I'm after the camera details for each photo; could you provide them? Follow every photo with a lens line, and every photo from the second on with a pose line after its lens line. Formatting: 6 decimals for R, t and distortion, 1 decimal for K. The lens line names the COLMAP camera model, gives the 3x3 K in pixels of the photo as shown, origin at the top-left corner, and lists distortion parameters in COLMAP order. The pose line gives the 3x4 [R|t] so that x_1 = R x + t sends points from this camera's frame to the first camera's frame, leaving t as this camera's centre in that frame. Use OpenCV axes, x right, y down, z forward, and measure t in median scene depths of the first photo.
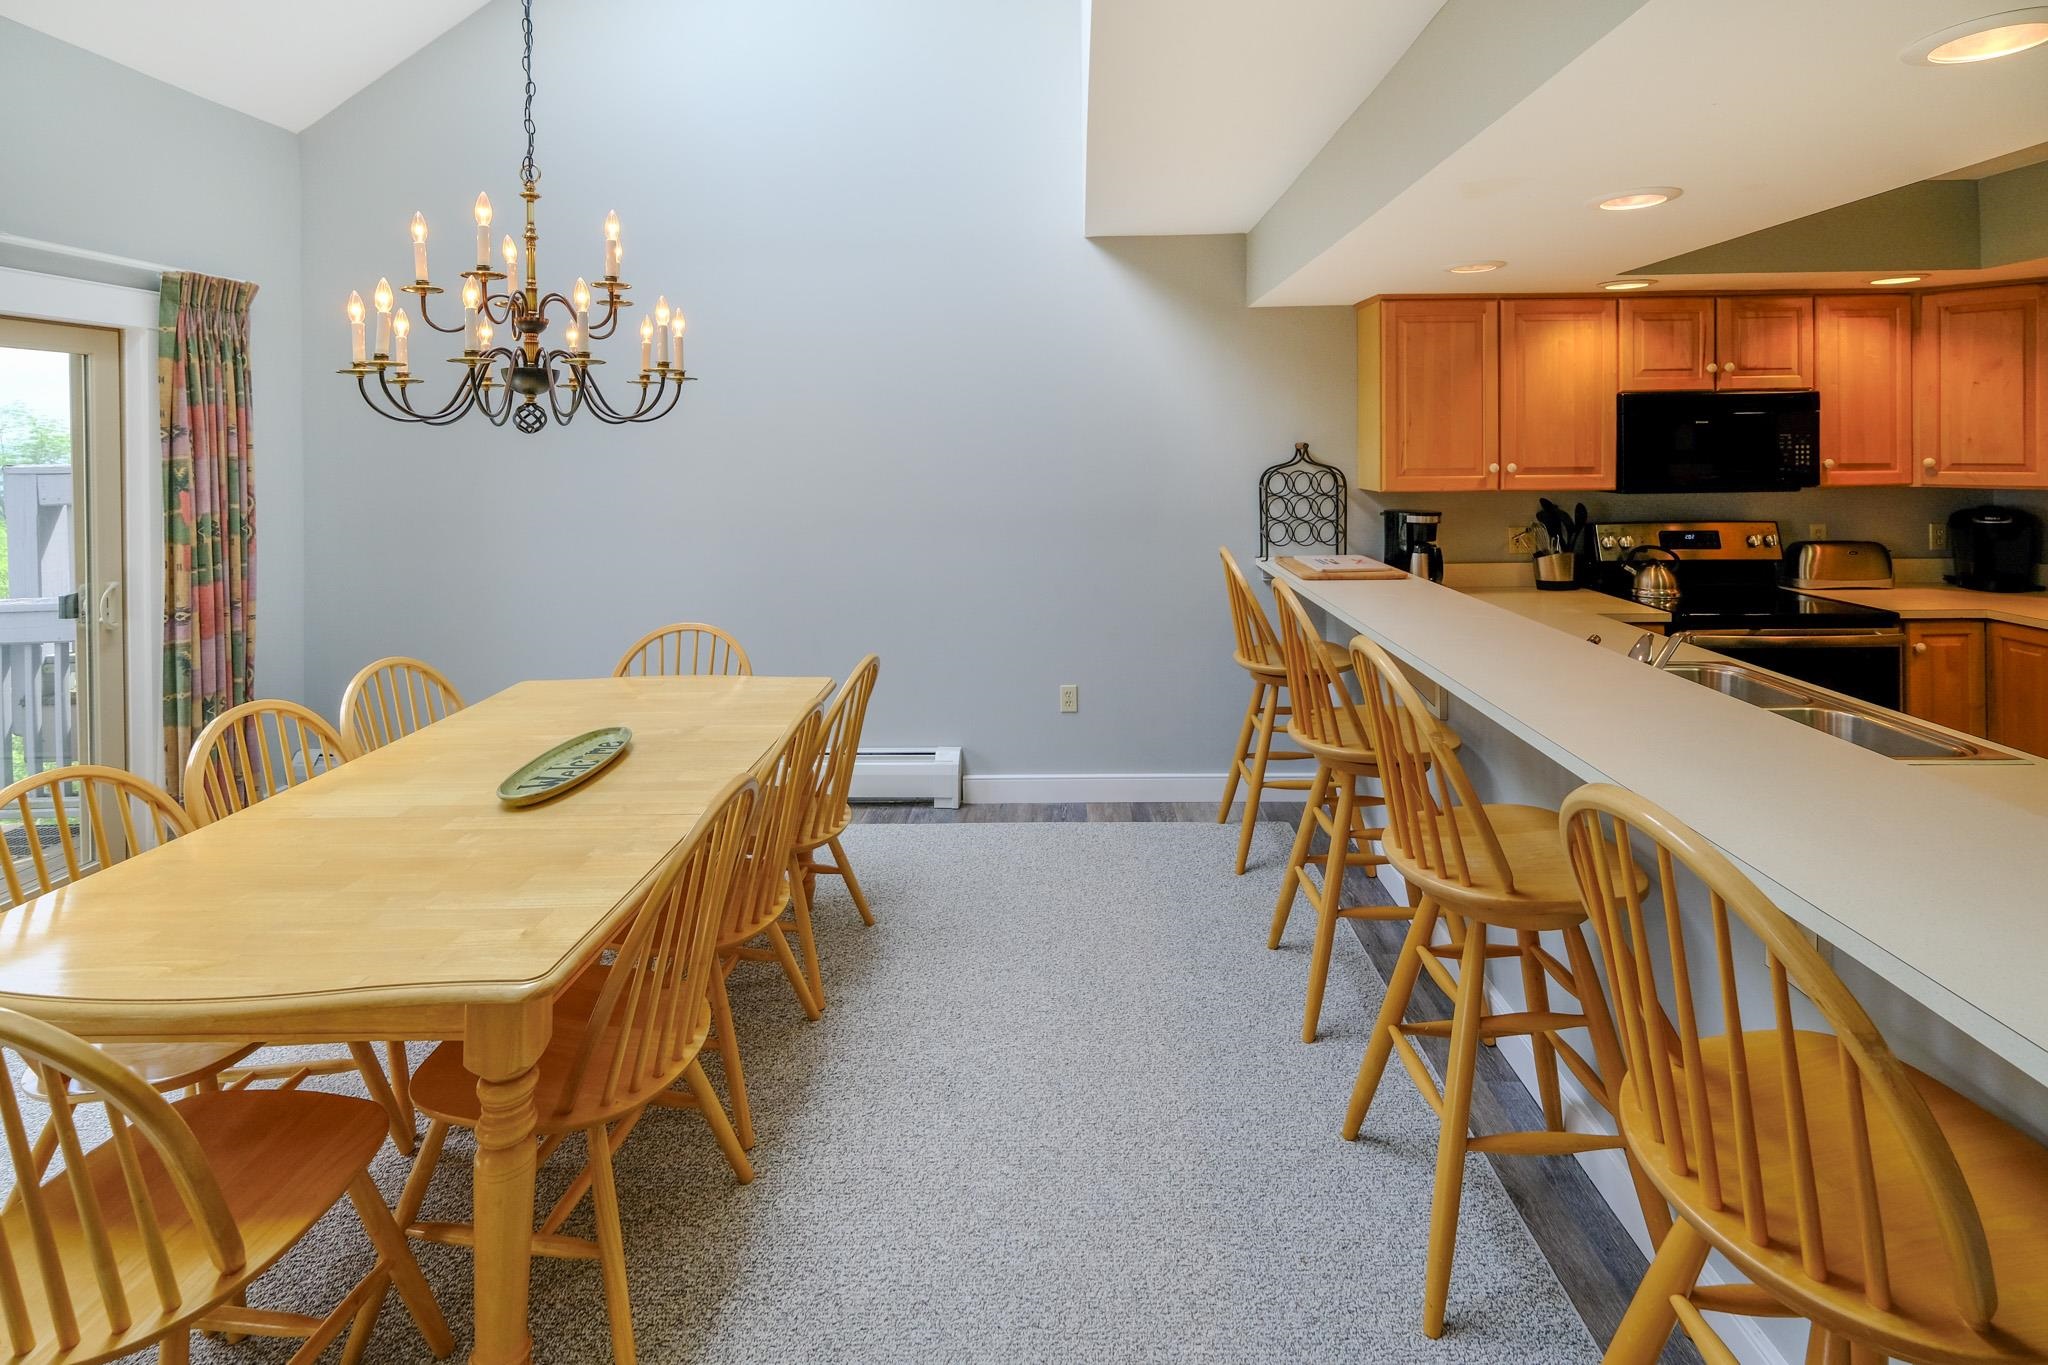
lens RADIAL K [[903.7, 0, 1066.1], [0, 903.7, 452.9], [0, 0, 1]] dist [-0.005331, 0.001663]
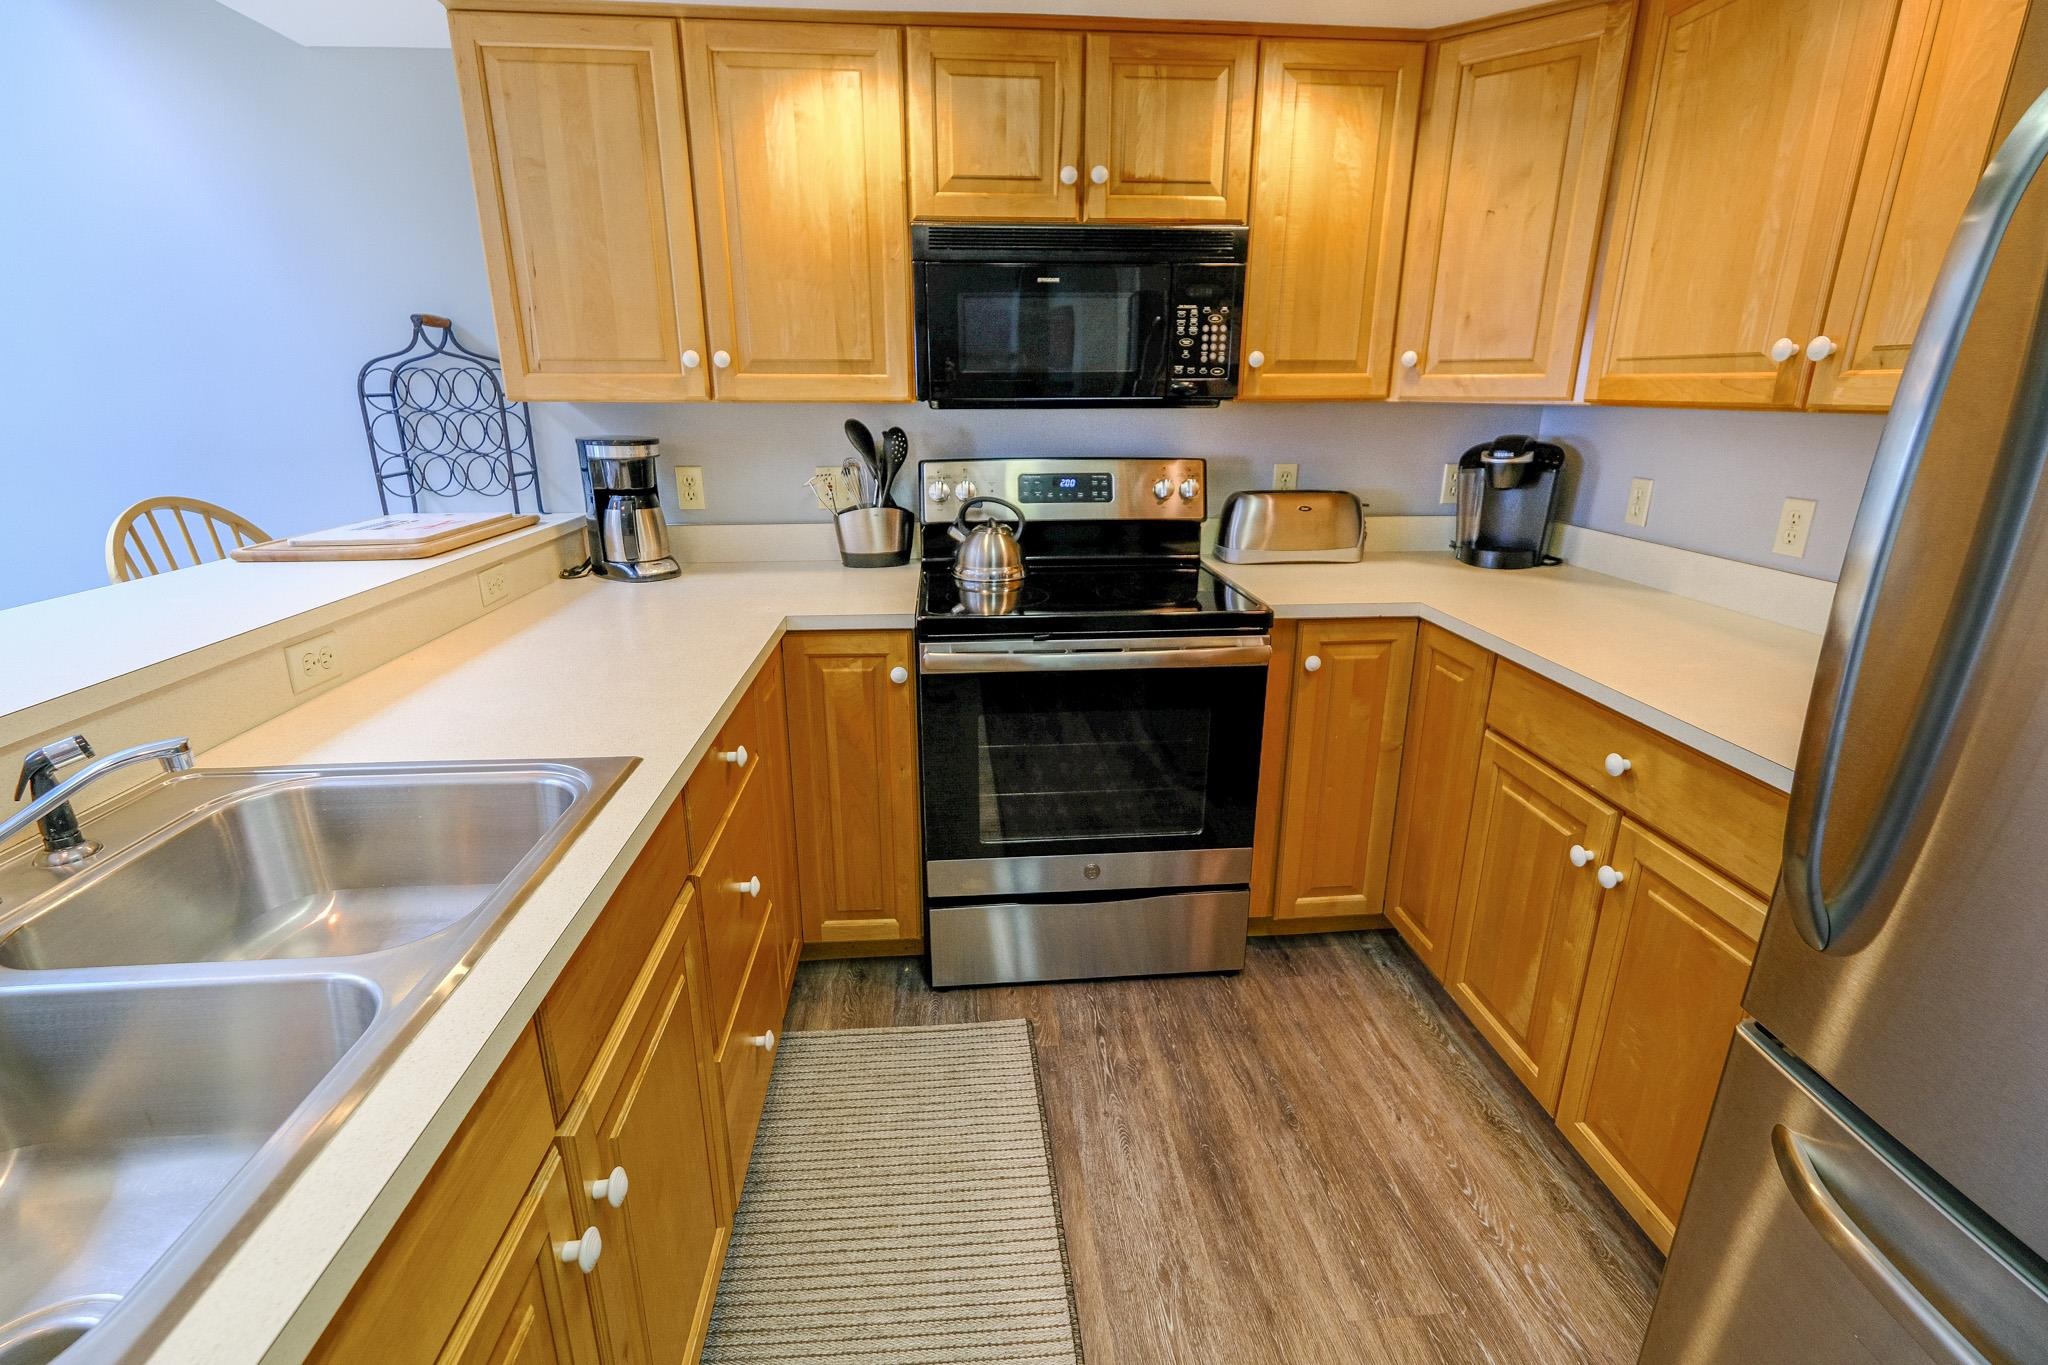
lens RADIAL K [[903.7, 0, 1021.0], [0, 903.7, 660.3], [0, 0, 1]] dist [-0.005331, 0.001663]
pose [[0.994726, -0.018462, 0.100891, 0.617596], [-0.011018, 0.958741, 0.284069, 0.034520], [-0.101973, -0.283682, 0.953481, 0.381362]]
